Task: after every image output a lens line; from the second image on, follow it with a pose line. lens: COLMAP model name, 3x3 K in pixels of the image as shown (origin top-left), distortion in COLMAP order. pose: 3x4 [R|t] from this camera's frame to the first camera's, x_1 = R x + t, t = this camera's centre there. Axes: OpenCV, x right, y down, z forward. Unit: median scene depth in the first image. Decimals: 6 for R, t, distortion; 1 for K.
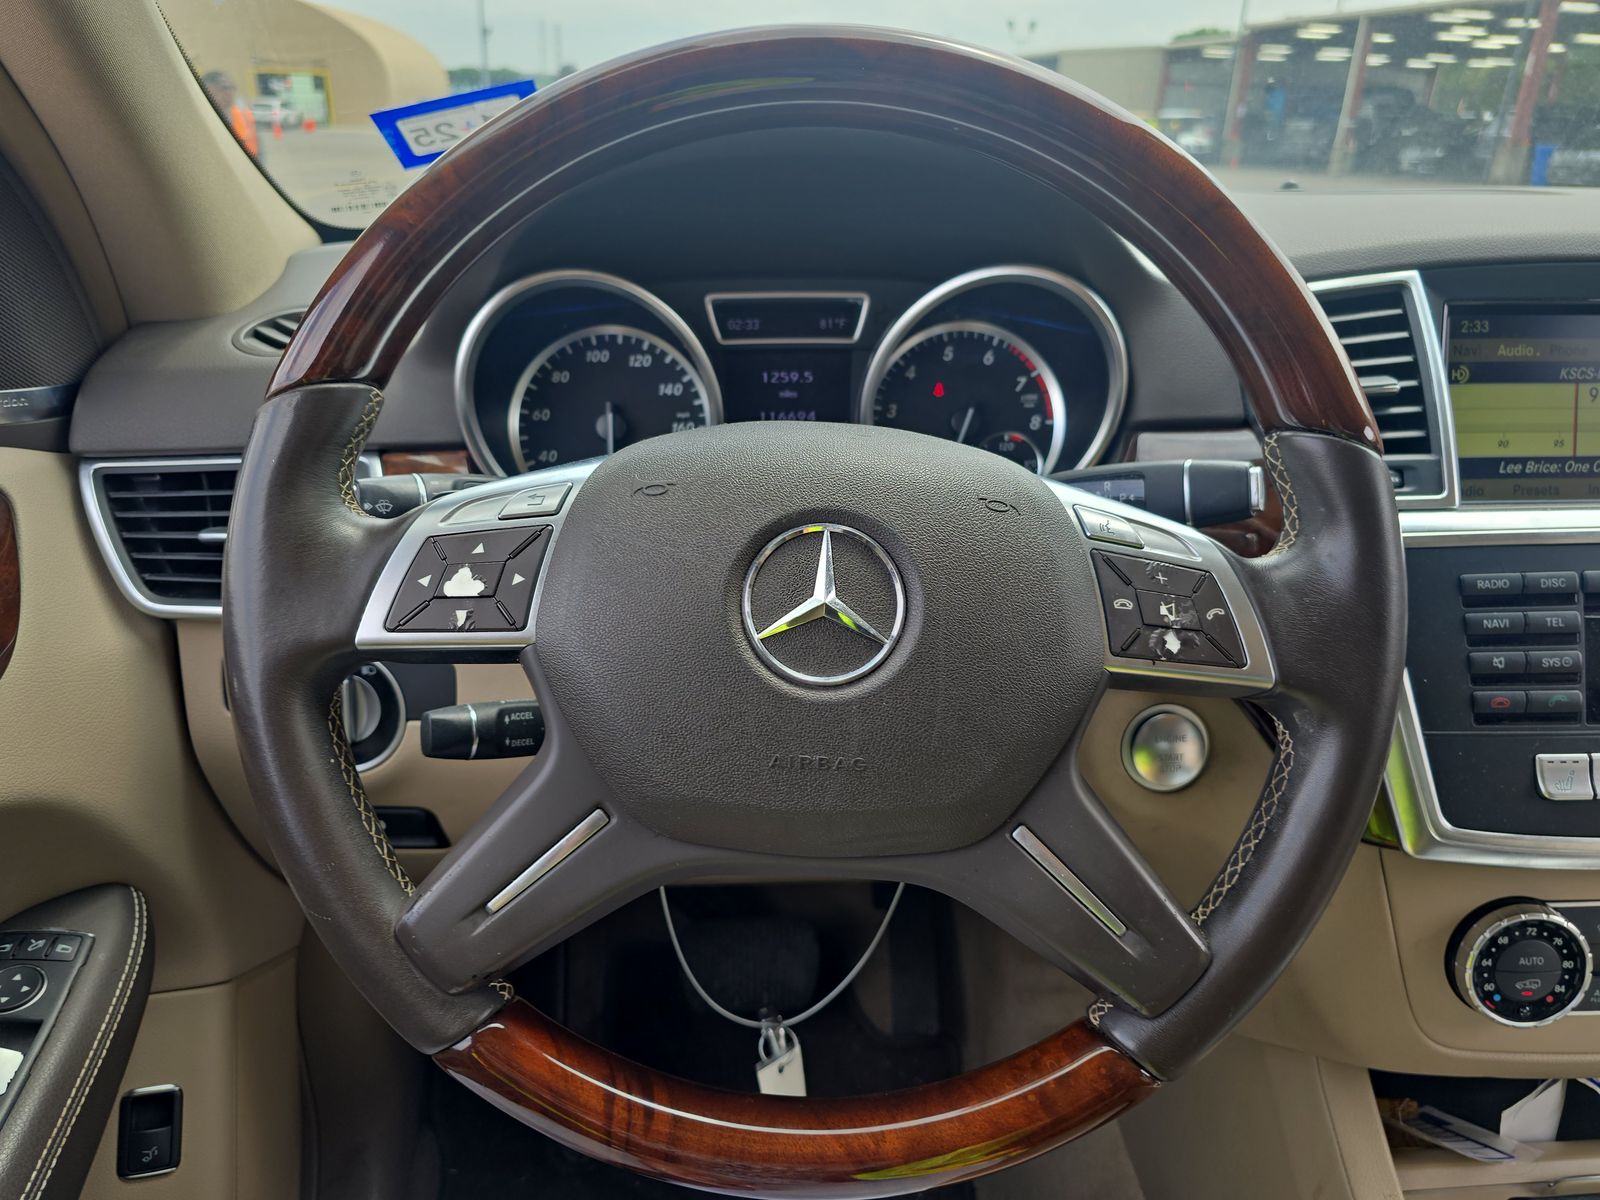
lens RADIAL K [[1059.6, 0, 798.1], [0, 1059.6, 598.8], [0, 0, 1]] dist [0.016218, -0.015936]
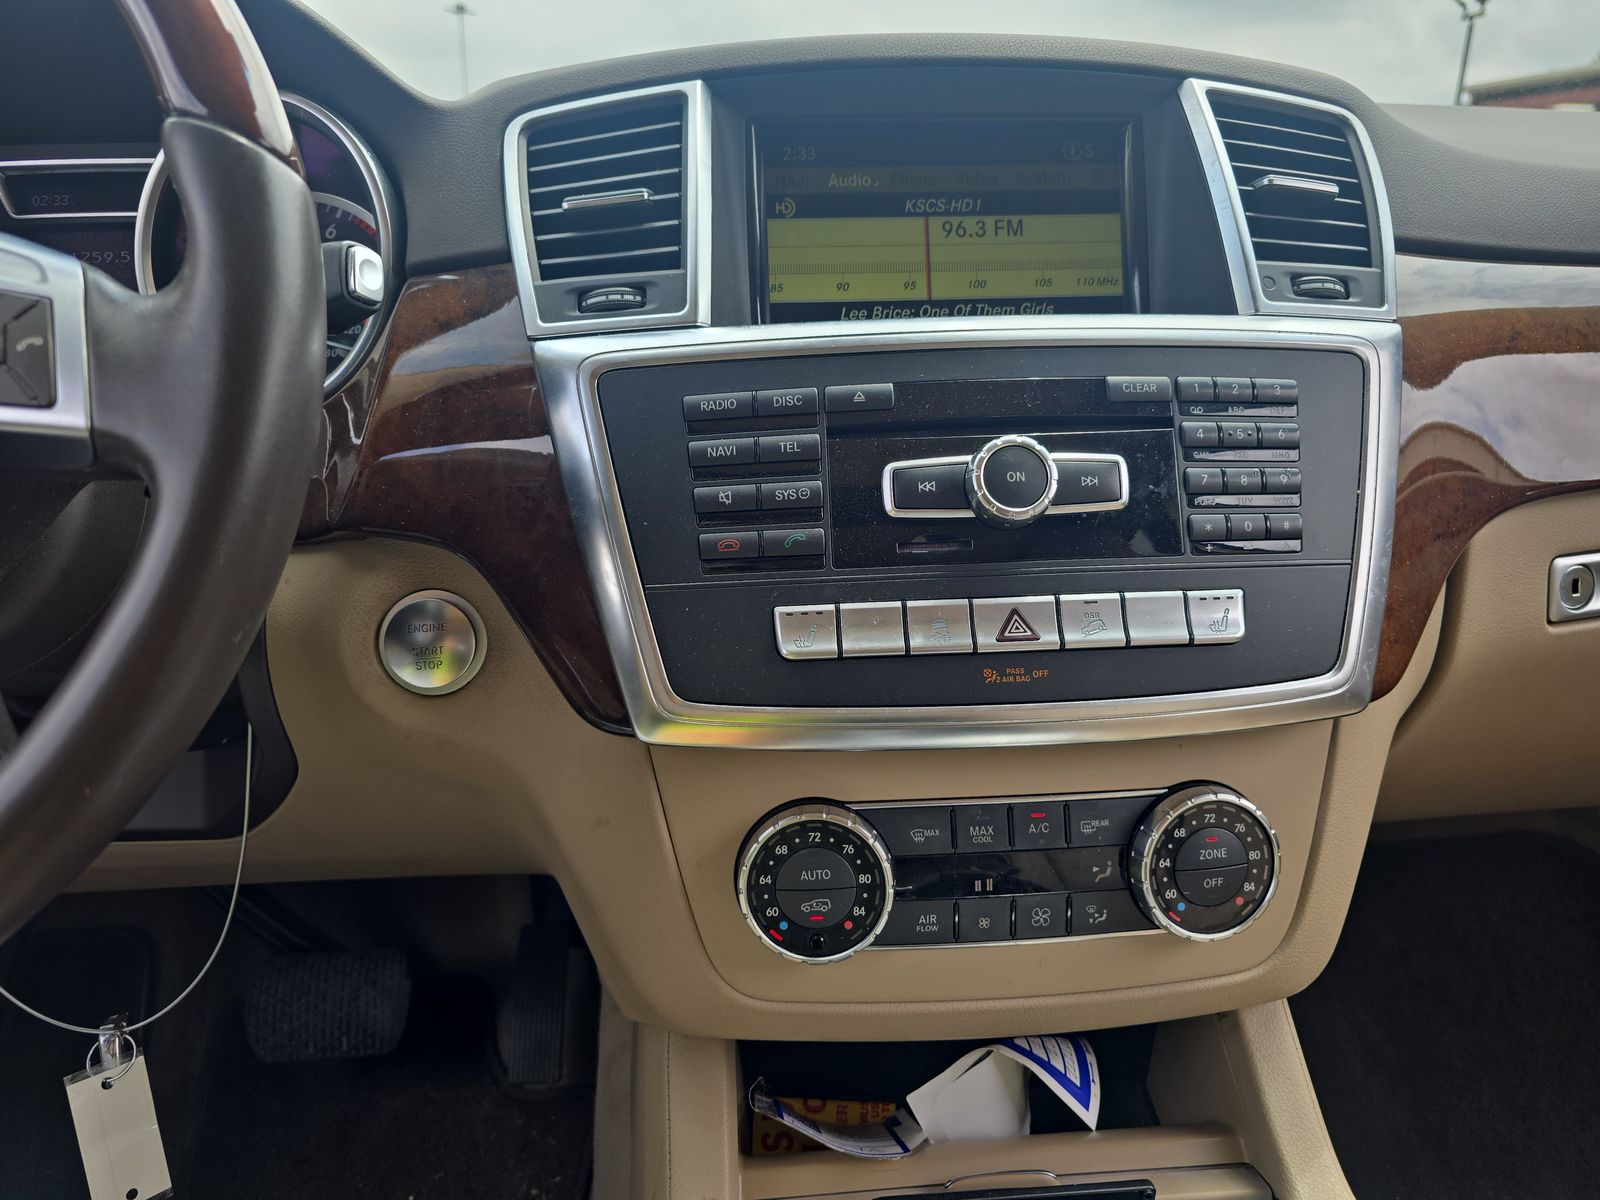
lens RADIAL K [[1059.6, 0, 806.2], [0, 1059.6, 600.2], [0, 0, 1]] dist [0.016218, -0.015936]
pose [[0.999618, -0.025823, 0.009839, 0.616758], [0.026636, 0.995200, -0.094163, 0.189284], [-0.007360, 0.094389, 0.995508, 0.163818]]
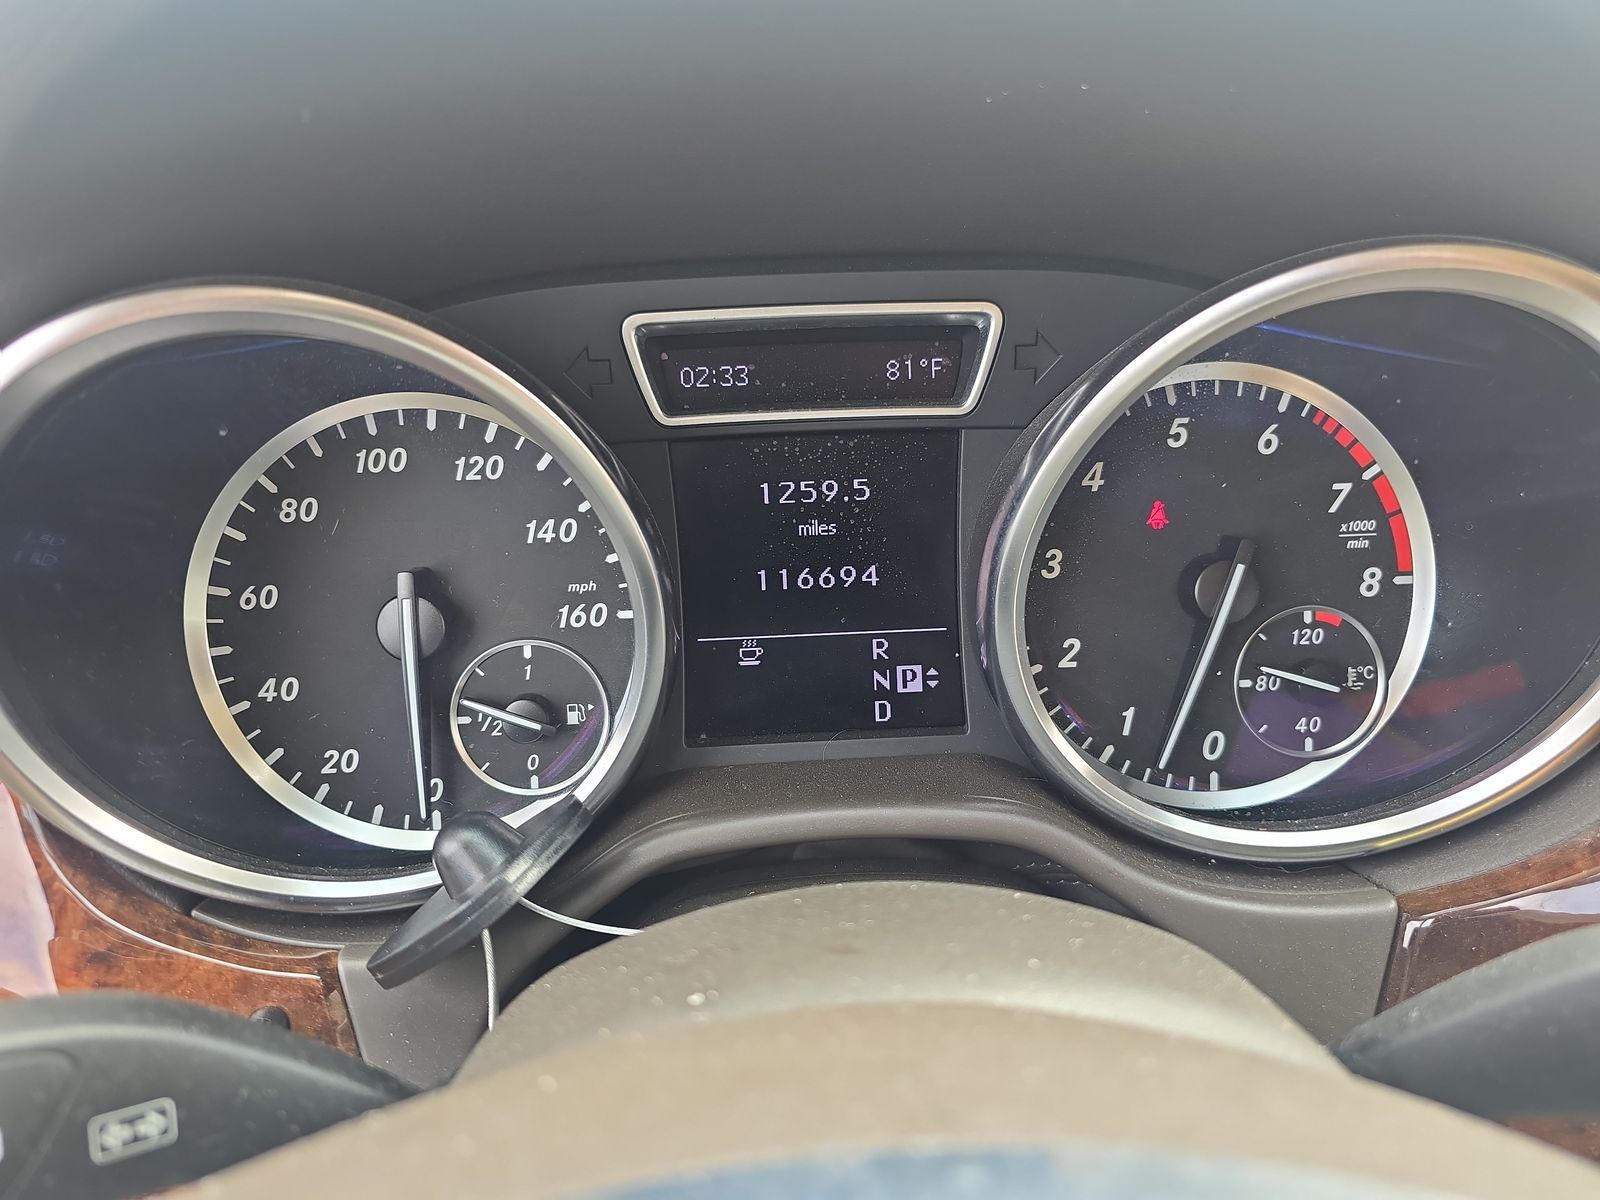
lens RADIAL K [[1059.6, 0, 797.0], [0, 1059.6, 596.2], [0, 0, 1]] dist [0.016218, -0.015936]
pose [[0.999729, -0.016709, -0.016235, -0.012267], [0.017558, 0.998406, 0.053639, -0.209466], [0.015313, -0.053909, 0.998428, 0.608905]]
